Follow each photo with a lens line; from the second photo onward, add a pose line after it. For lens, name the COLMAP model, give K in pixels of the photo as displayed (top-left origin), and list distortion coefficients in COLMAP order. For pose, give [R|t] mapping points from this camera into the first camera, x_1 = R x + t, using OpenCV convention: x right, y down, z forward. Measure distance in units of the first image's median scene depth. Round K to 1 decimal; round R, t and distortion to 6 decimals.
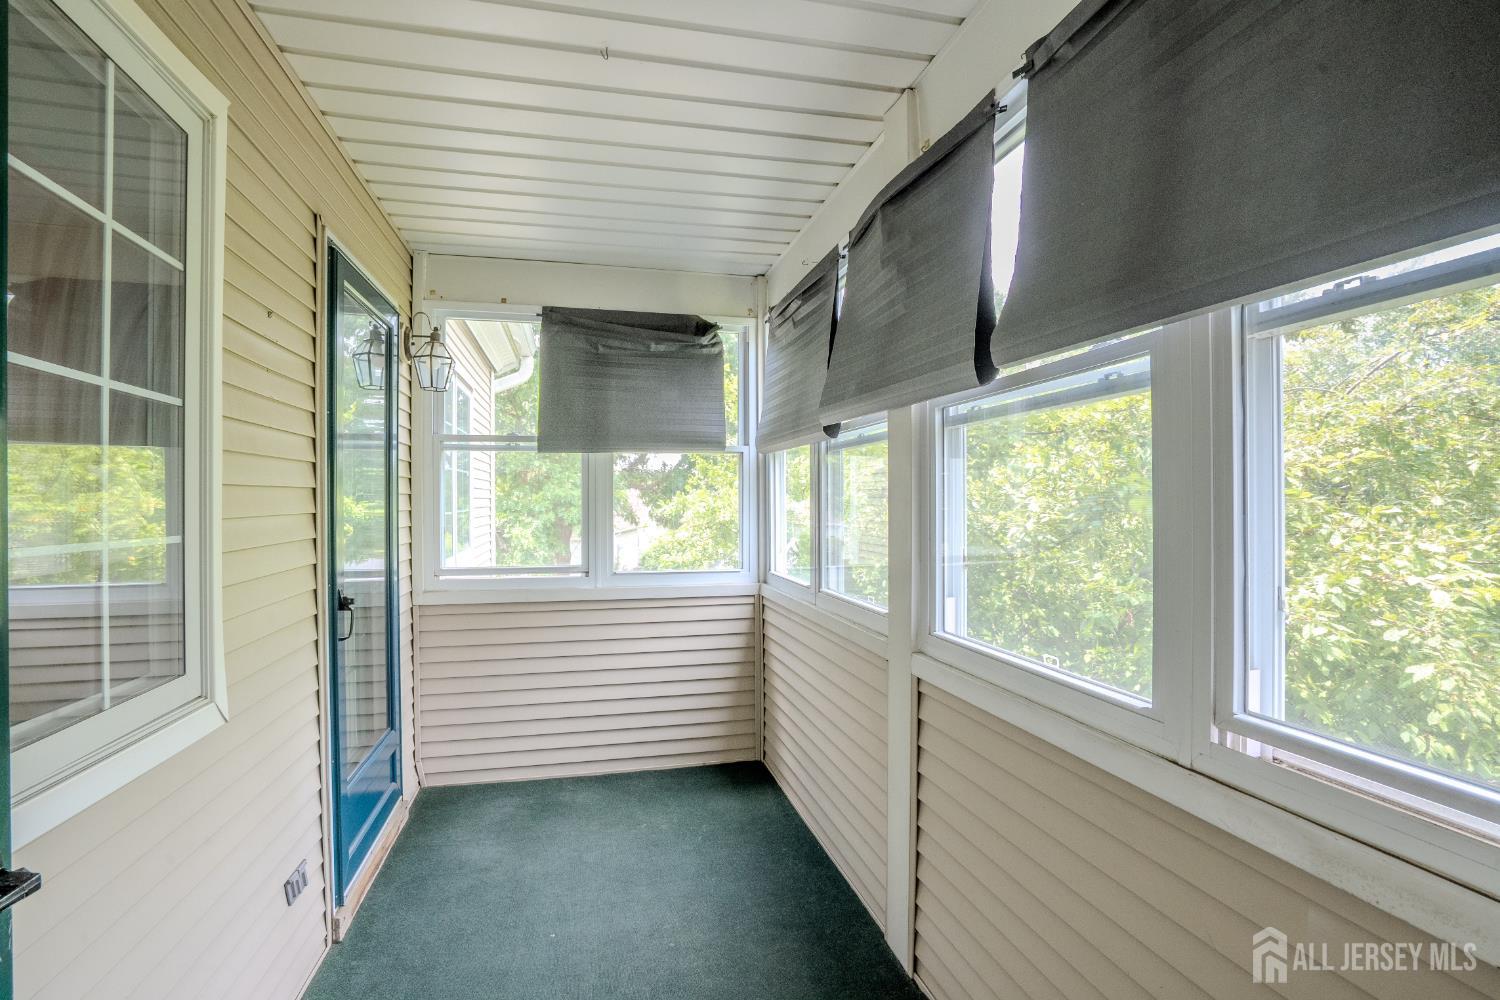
lens RADIAL K [[694.6, 0, 746.8], [0, 694.6, 499.3], [0, 0, 1]] dist [-0.055820, 0.021478]
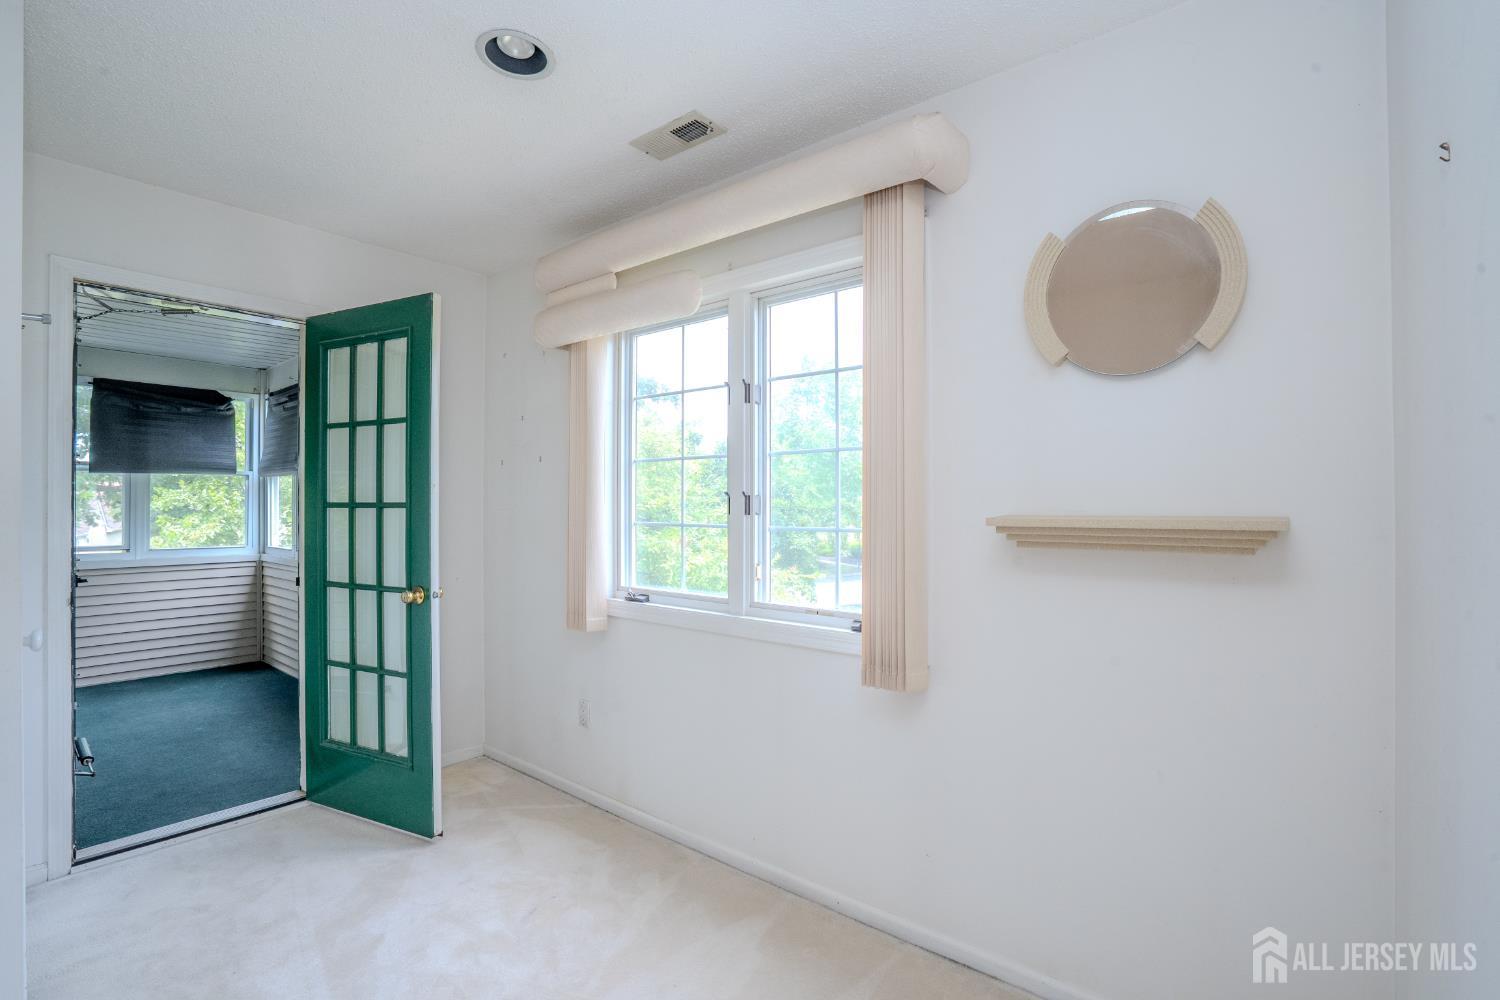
lens RADIAL K [[694.6, 0, 746.8], [0, 694.6, 499.3], [0, 0, 1]] dist [-0.055820, 0.021478]
pose [[0.802567, 0.006482, 0.596527, -0.016762], [-0.006445, 0.999977, -0.002194, -0.014119], [-0.596528, -0.002084, 0.802590, -1.051816]]
